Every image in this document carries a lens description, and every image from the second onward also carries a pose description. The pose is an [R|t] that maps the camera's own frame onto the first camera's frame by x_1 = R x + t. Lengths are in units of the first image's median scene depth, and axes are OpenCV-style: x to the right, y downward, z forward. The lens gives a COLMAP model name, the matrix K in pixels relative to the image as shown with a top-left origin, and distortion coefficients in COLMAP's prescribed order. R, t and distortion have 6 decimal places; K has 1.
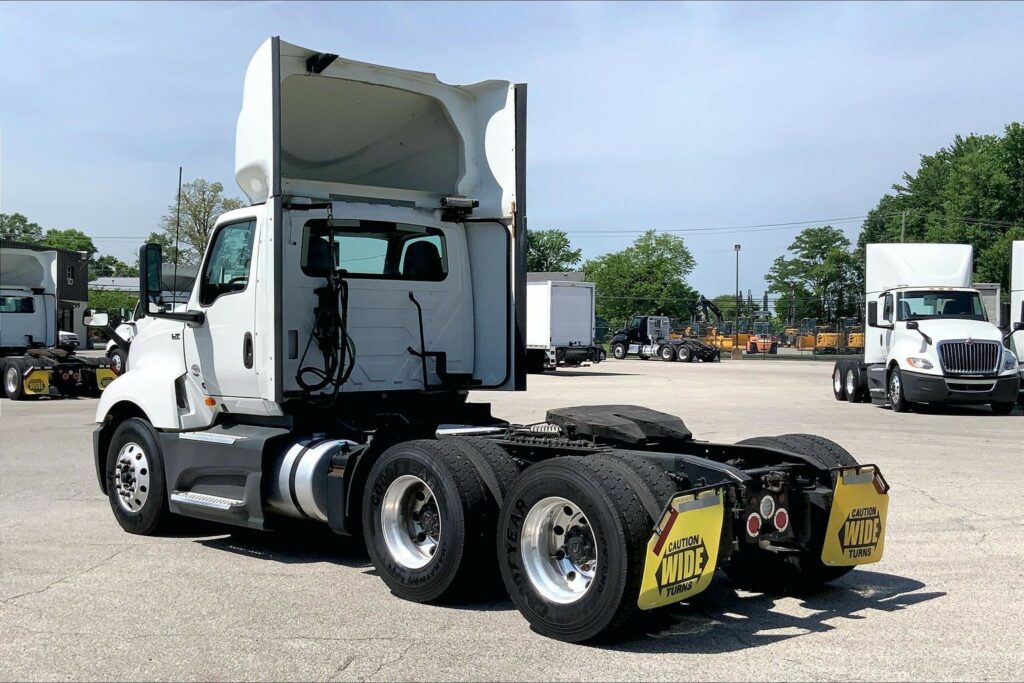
lens RADIAL K [[1238.6, 0, 507.1], [0, 1238.6, 337.8], [0, 0, 1]] dist [0.006789, 0.000000]
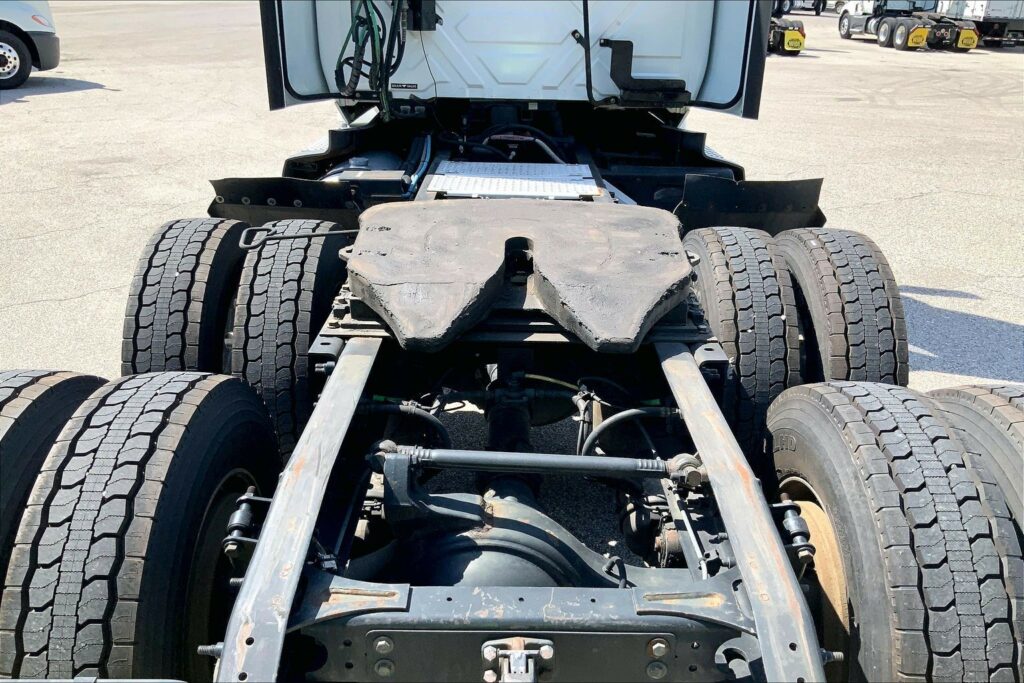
lens RADIAL K [[842.6, 0, 511.9], [0, 842.6, 350.4], [0, 0, 1]] dist [0.070053, -0.139076]
pose [[0.733438, 0.279253, -0.619747, 0.225955], [-0.022555, 0.921215, 0.388399, -0.009880], [0.679382, -0.270888, 0.681953, 0.674585]]
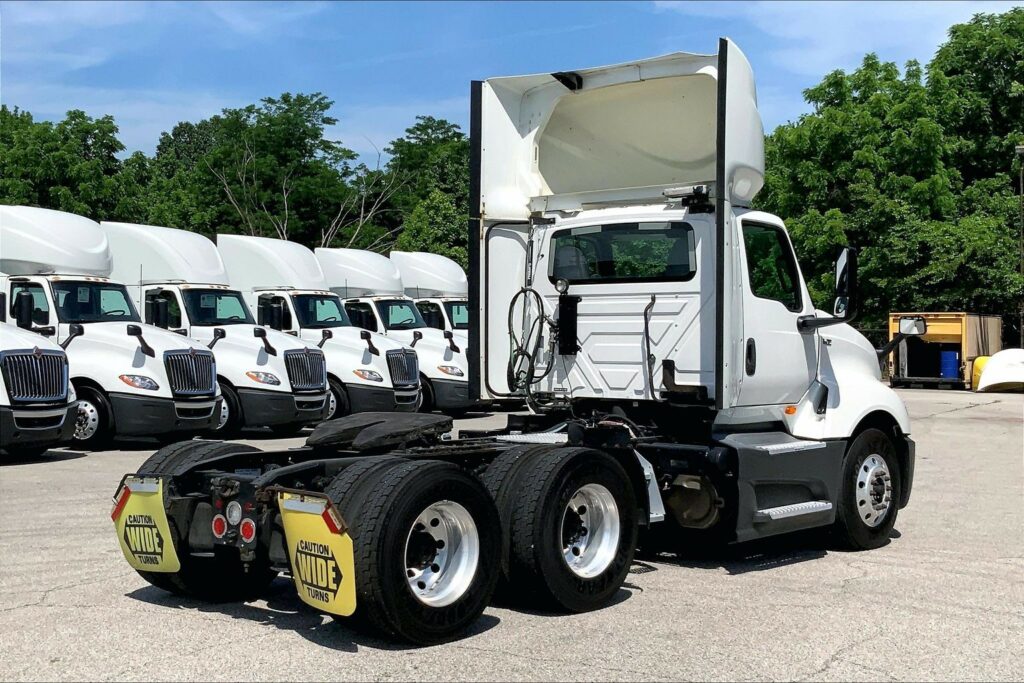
lens RADIAL K [[1380.5, 0, 505.7], [0, 1380.5, 341.2], [0, 0, 1]] dist [-0.002493, 0.000000]
pose [[0.085070, 0.000814, -0.996375, 1.008674], [-0.003084, 0.999995, 0.000554, -0.002298], [0.996370, 0.003026, 0.085073, 0.848457]]
